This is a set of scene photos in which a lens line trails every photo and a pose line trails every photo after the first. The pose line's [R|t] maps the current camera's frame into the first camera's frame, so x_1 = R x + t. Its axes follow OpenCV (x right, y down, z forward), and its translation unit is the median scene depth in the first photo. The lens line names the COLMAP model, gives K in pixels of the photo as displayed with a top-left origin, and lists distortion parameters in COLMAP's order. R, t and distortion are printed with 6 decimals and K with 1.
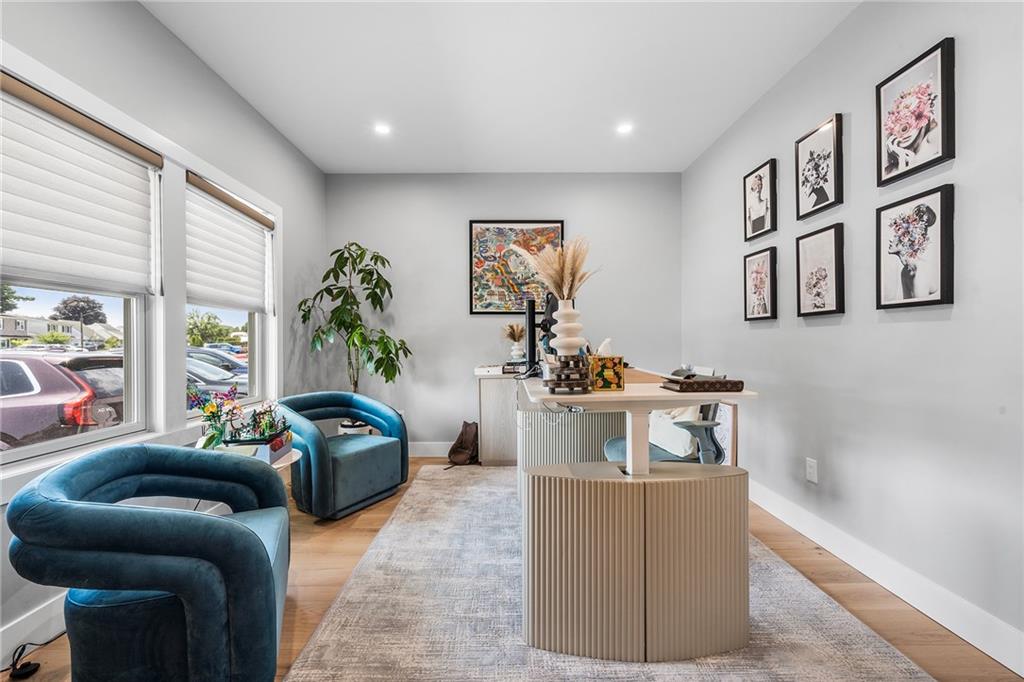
lens RADIAL K [[410.9, 0, 502.4], [0, 410.9, 343.6], [0, 0, 1]] dist [-0.000204, -0.001170]
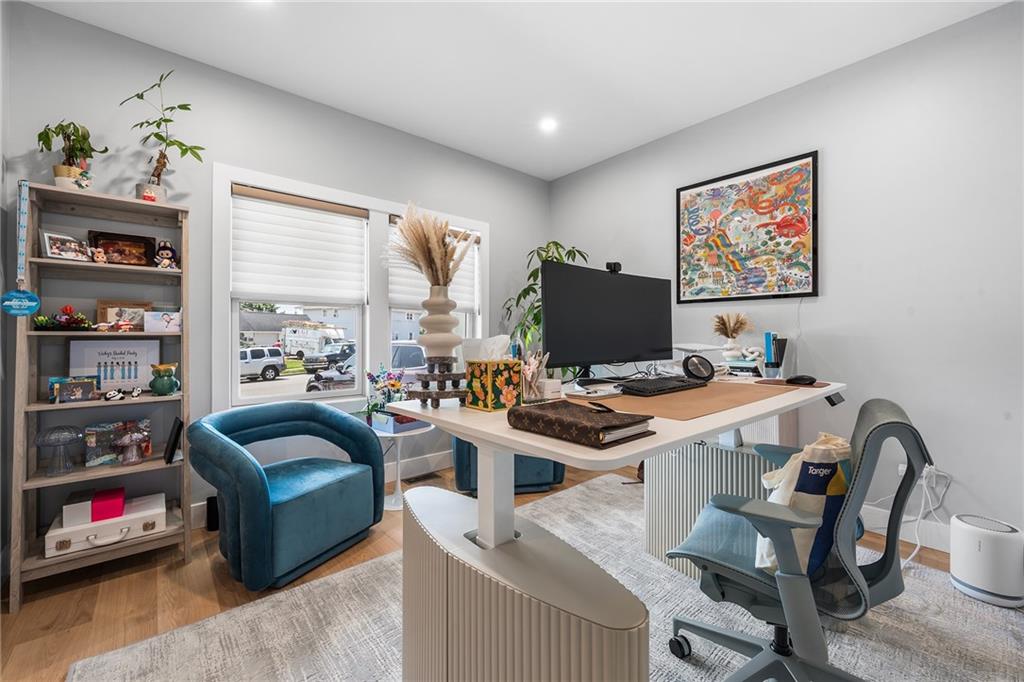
lens RADIAL K [[410.9, 0, 521.5], [0, 410.9, 334.3], [0, 0, 1]] dist [-0.000204, -0.001170]
pose [[0.659535, 0.003515, -0.751666, 0.331465], [-0.009152, 0.999952, -0.003353, -0.005218], [0.751618, 0.009091, 0.659536, 0.230587]]
